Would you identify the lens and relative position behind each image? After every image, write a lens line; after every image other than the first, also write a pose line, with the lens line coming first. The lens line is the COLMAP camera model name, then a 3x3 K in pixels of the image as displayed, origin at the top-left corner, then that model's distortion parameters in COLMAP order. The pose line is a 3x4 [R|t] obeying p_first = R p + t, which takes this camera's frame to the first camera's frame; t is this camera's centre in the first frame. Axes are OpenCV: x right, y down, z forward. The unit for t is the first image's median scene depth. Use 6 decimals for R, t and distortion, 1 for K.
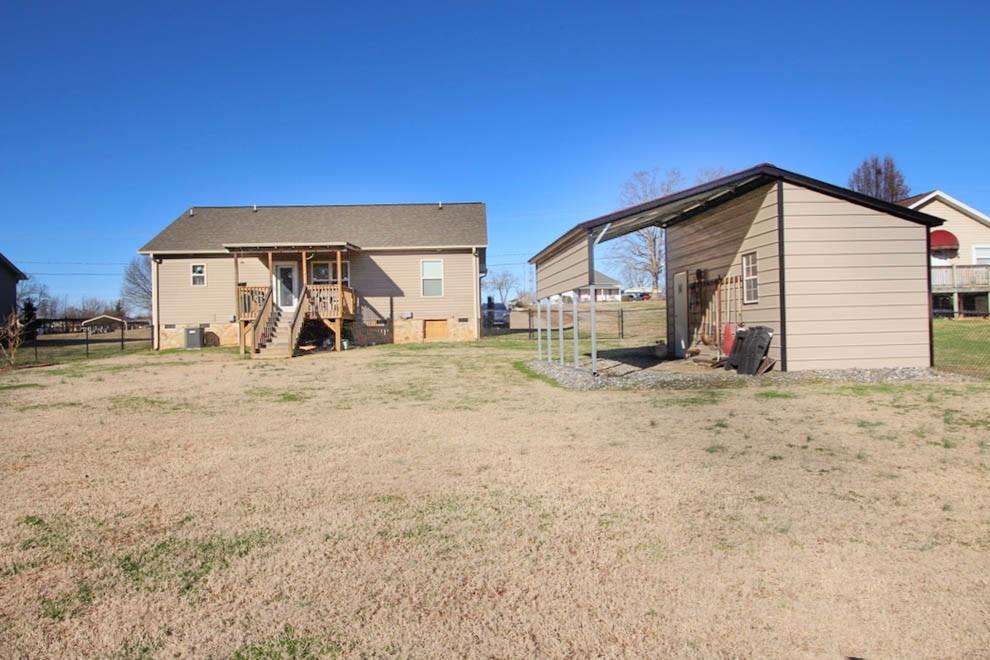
lens RADIAL K [[652.5, 0, 494.0], [0, 652.5, 329.5], [0, 0, 1]] dist [-0.032399, 0.001509]
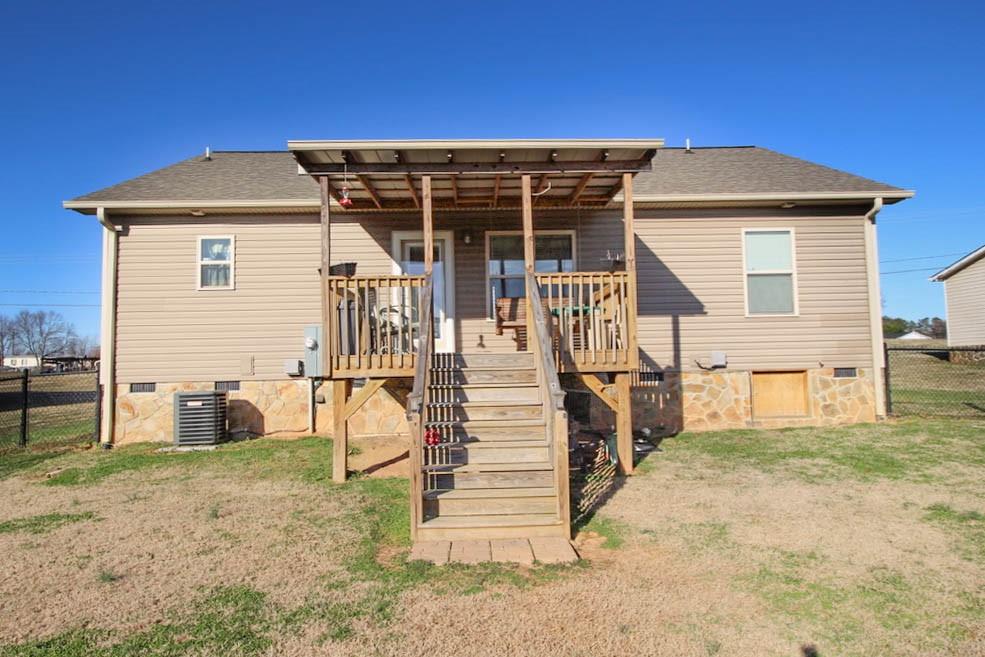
lens RADIAL K [[629.3, 0, 492.0], [0, 629.3, 326.8], [0, 0, 1]] dist [-0.006935, -0.001785]
pose [[0.999658, -0.001752, -0.026075, -0.269420], [0.000060, 0.997900, -0.064767, -0.017344], [0.026134, 0.064744, 0.997560, 0.607451]]
